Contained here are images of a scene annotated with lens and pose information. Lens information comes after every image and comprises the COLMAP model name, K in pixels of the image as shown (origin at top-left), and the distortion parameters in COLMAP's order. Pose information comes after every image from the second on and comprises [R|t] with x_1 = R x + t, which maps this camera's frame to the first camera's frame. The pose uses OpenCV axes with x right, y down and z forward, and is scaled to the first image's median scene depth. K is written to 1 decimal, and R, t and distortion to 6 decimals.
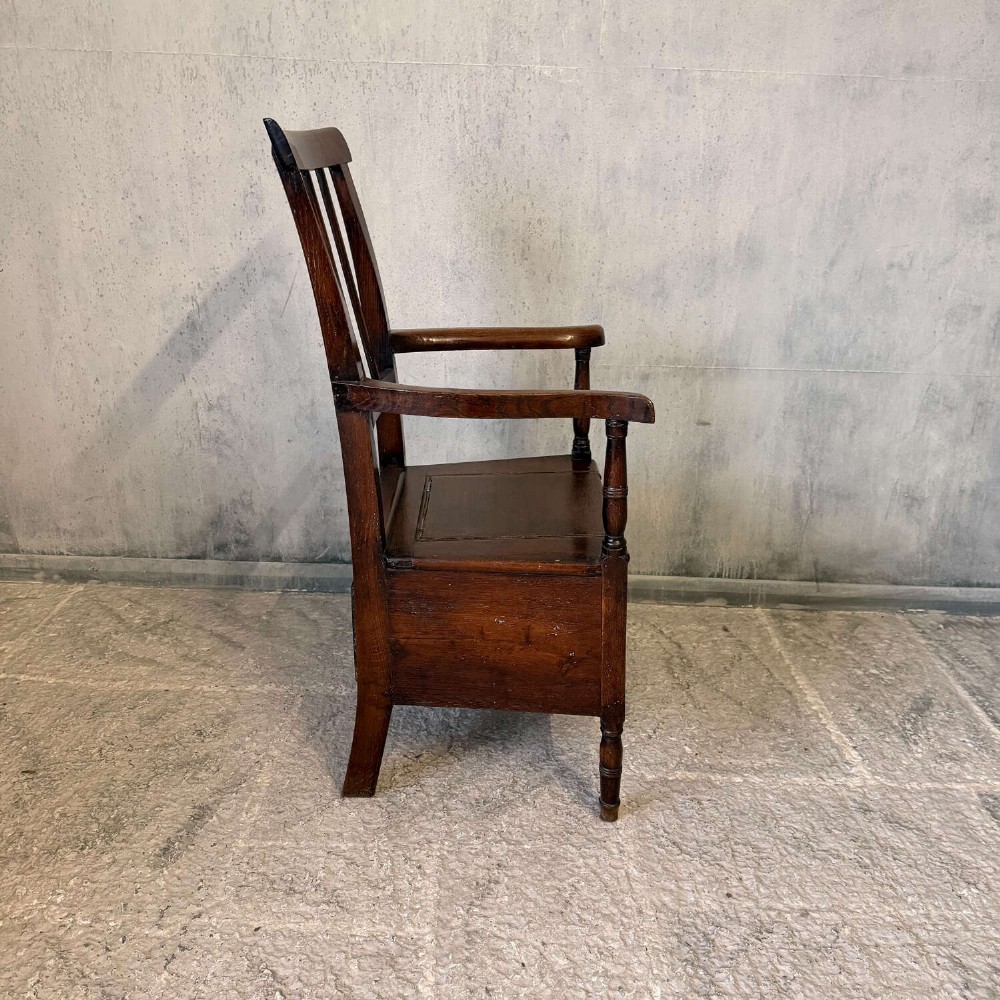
lens RADIAL K [[937.4, 0, 499.5], [0, 937.4, 502.0], [0, 0, 1]] dist [0.150786, -0.315530]
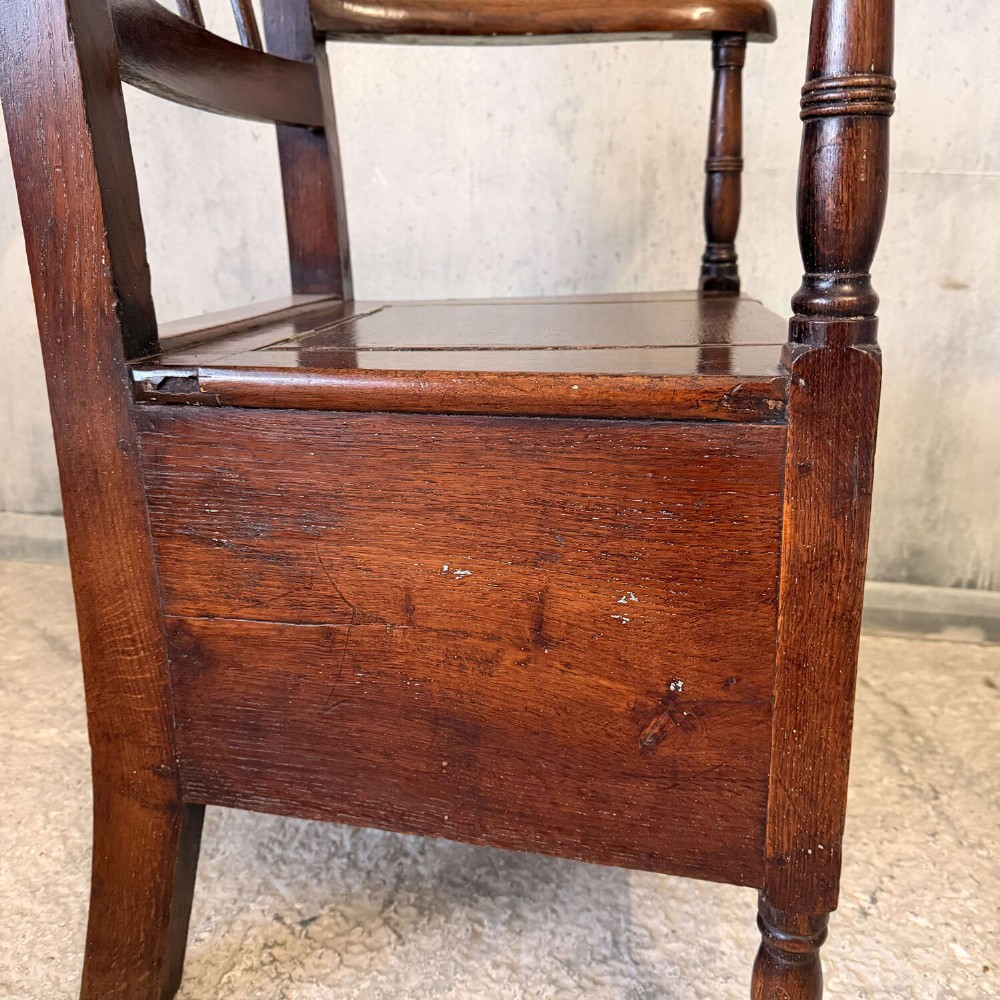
lens RADIAL K [[963.3, 0, 504.8], [0, 963.3, 499.0], [0, 0, 1]] dist [-0.009217, -0.016324]
pose [[0.991338, 0.034471, -0.126733, 0.042265], [-0.043339, 0.996751, -0.067892, 0.088794], [0.123981, 0.072797, 0.989611, 0.482355]]
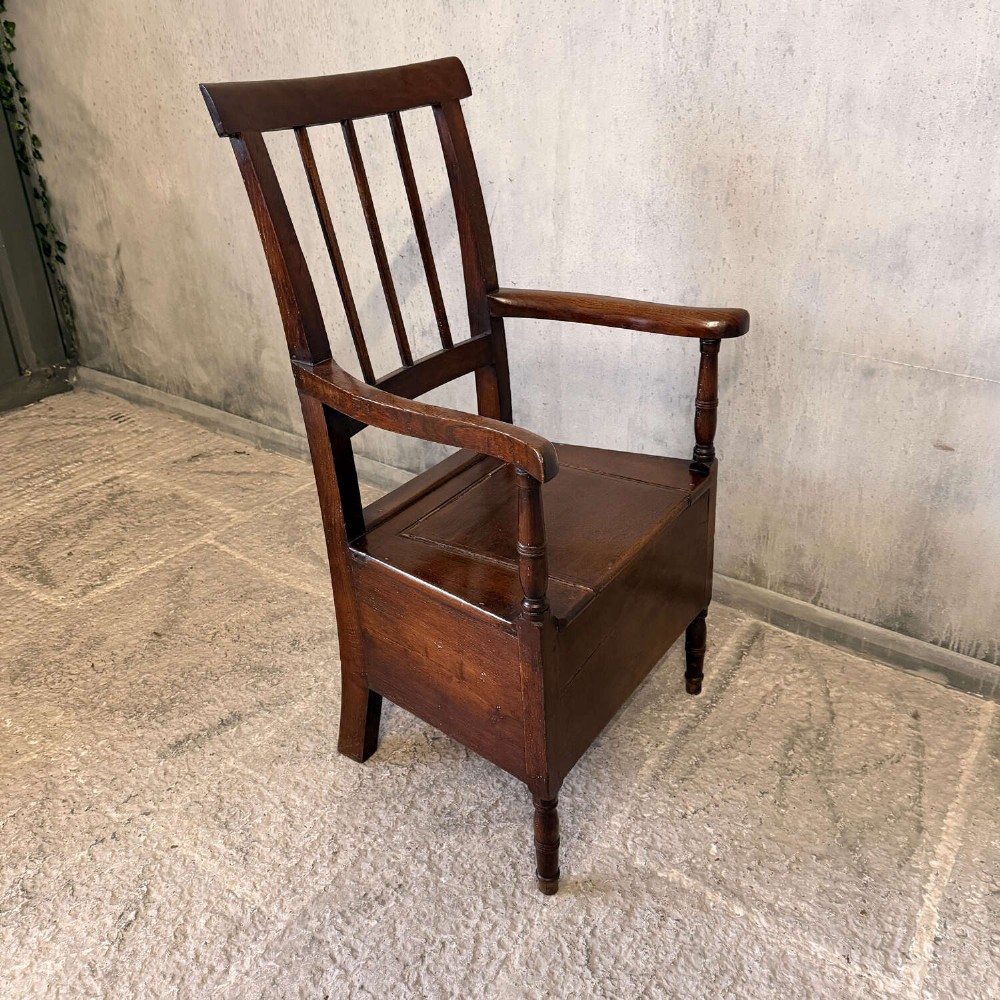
lens RADIAL K [[943.3, 0, 509.8], [0, 943.3, 503.5], [0, 0, 1]] dist [0.113174, -0.223875]
pose [[0.826597, 0.236442, -0.510718, 0.352967], [-0.162037, 0.969027, 0.186363, -0.134775], [0.538963, -0.071292, 0.839307, 0.203603]]
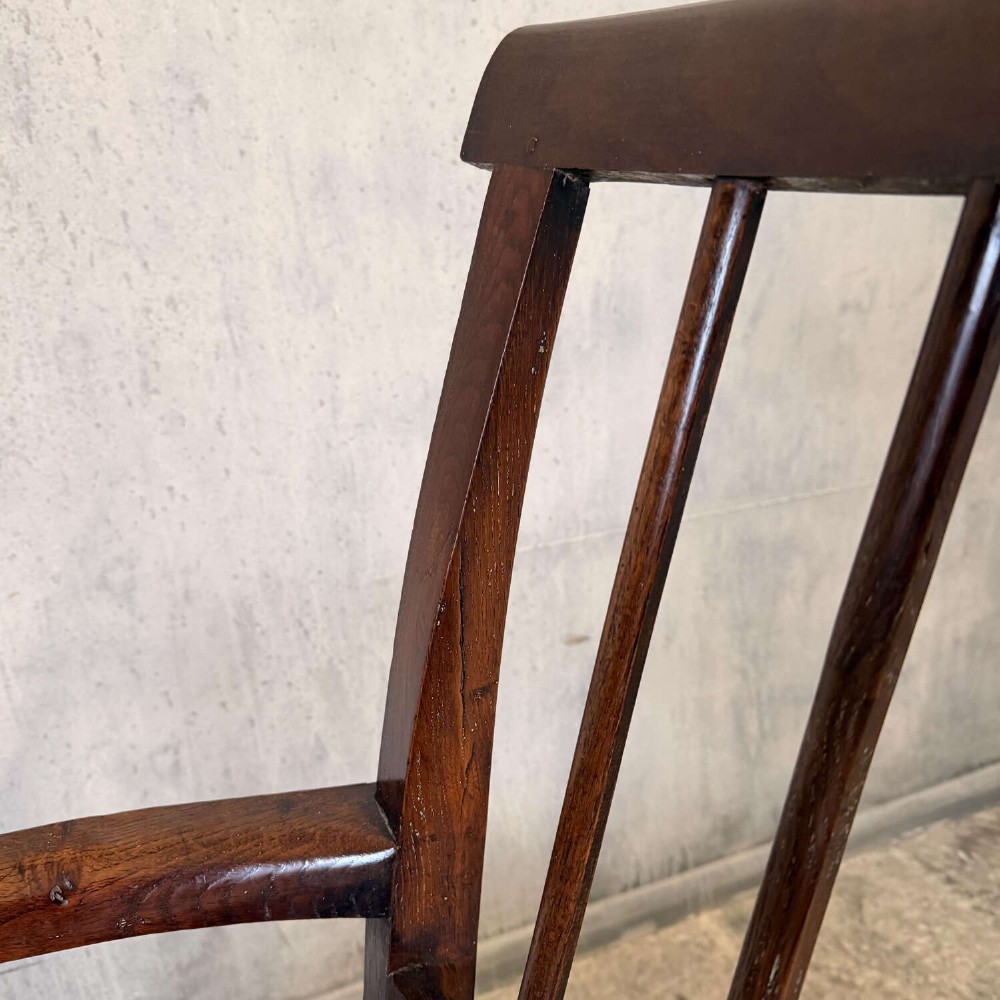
lens RADIAL K [[939.3, 0, 504.3], [0, 939.3, 500.2], [0, 0, 1]] dist [0.158329, -0.343335]
pose [[0.920706, -0.190899, 0.340380, 0.017419], [0.198112, 0.980082, 0.013792, -0.188013], [-0.336233, 0.054735, 0.940187, 0.558830]]
